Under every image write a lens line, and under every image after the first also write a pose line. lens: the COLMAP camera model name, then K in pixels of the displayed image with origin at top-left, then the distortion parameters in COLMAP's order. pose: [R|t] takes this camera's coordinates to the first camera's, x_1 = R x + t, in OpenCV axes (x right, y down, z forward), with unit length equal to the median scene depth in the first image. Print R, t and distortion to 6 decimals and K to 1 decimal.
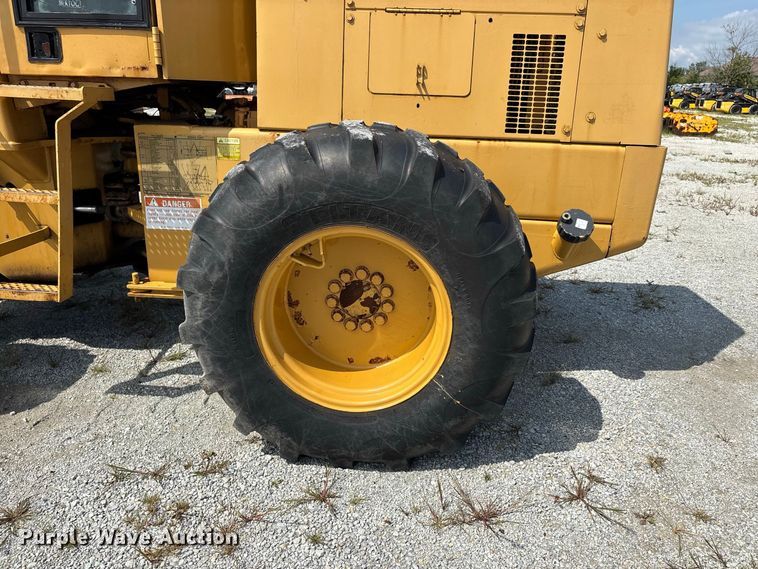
lens RADIAL K [[575.9, 0, 384.2], [0, 575.9, 281.9], [0, 0, 1]] dist [0.046902, -0.045337]
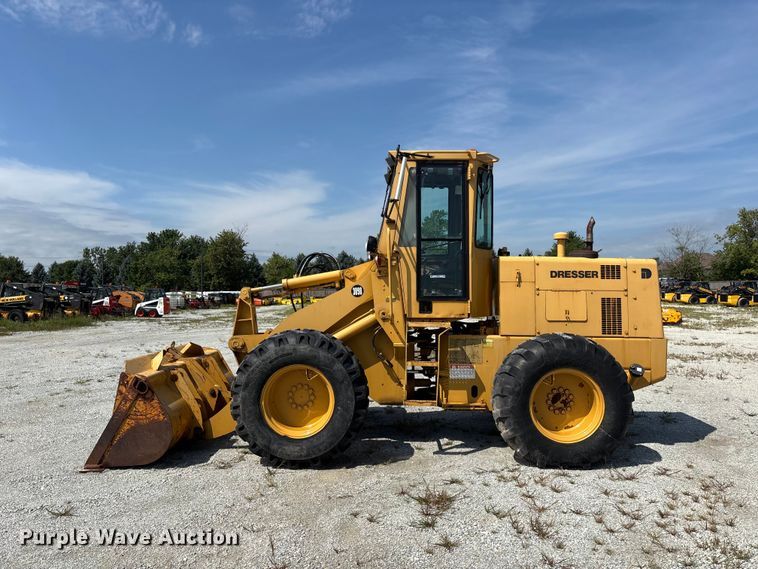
lens RADIAL K [[575.9, 0, 379.9], [0, 575.9, 280.3], [0, 0, 1]] dist [0.046902, -0.045337]
pose [[0.999239, -0.025531, 0.029473, -0.836569], [0.033722, 0.945323, -0.324388, 0.308768], [-0.019580, 0.325135, 0.945465, -1.458131]]
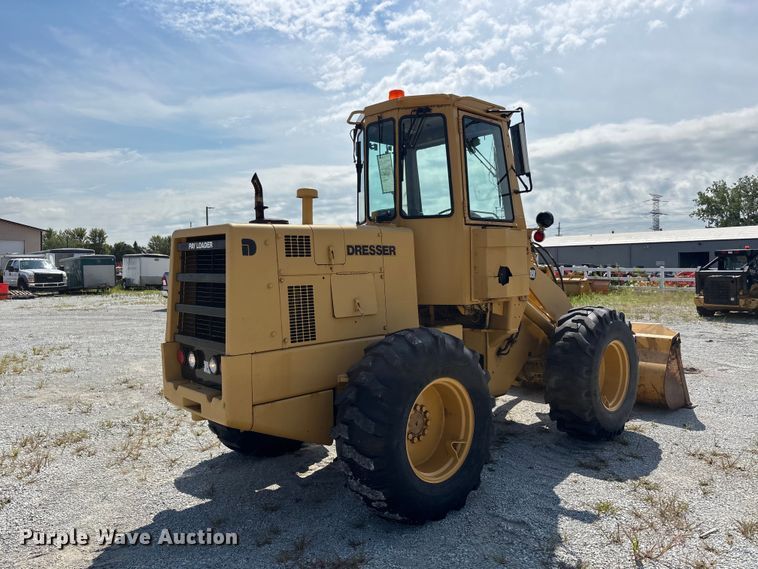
lens RADIAL K [[575.9, 0, 379.4], [0, 575.9, 278.0], [0, 0, 1]] dist [0.046902, -0.045337]
pose [[-0.689932, -0.002652, -0.723870, 1.325010], [-0.232036, 0.948036, 0.217684, -0.883994], [0.685678, 0.318151, -0.654696, 2.322513]]
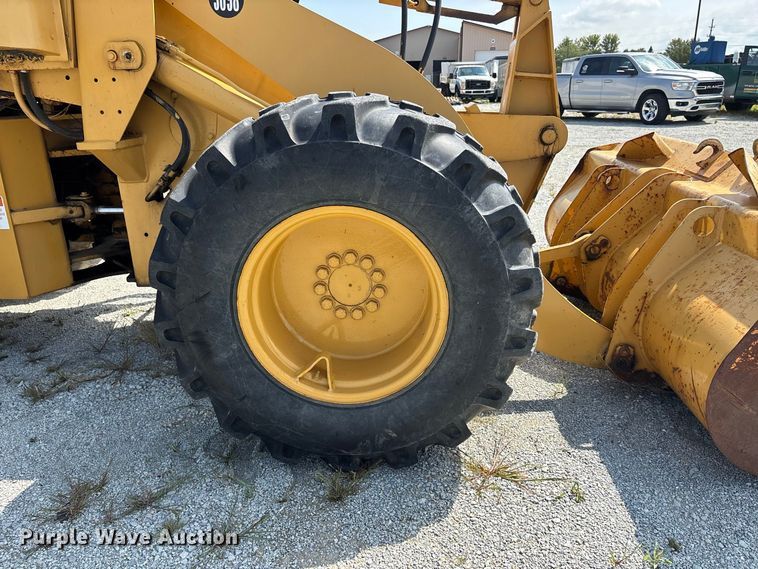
lens RADIAL K [[575.9, 0, 382.2], [0, 575.9, 284.1], [0, 0, 1]] dist [0.046902, -0.045337]
pose [[-0.999724, -0.015131, 0.017980, -0.941117], [-0.001217, 0.797424, 0.603418, -0.727380], [-0.023468, 0.603229, -0.797223, 2.166606]]
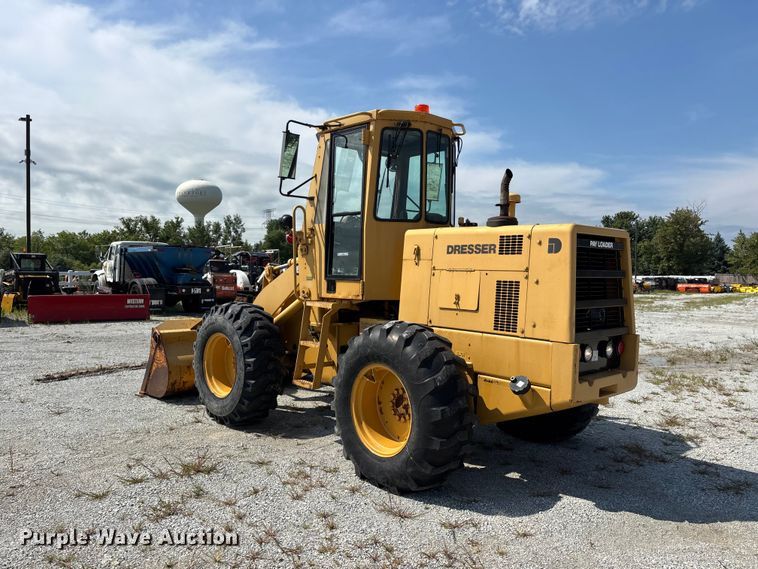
lens RADIAL K [[575.9, 0, 383.6], [0, 575.9, 279.9], [0, 0, 1]] dist [0.046902, -0.045337]
pose [[0.726000, -0.006560, -0.687664, 1.240976], [-0.206500, 0.951728, -0.227092, 0.080952], [0.655959, 0.306871, 0.689600, -0.552794]]
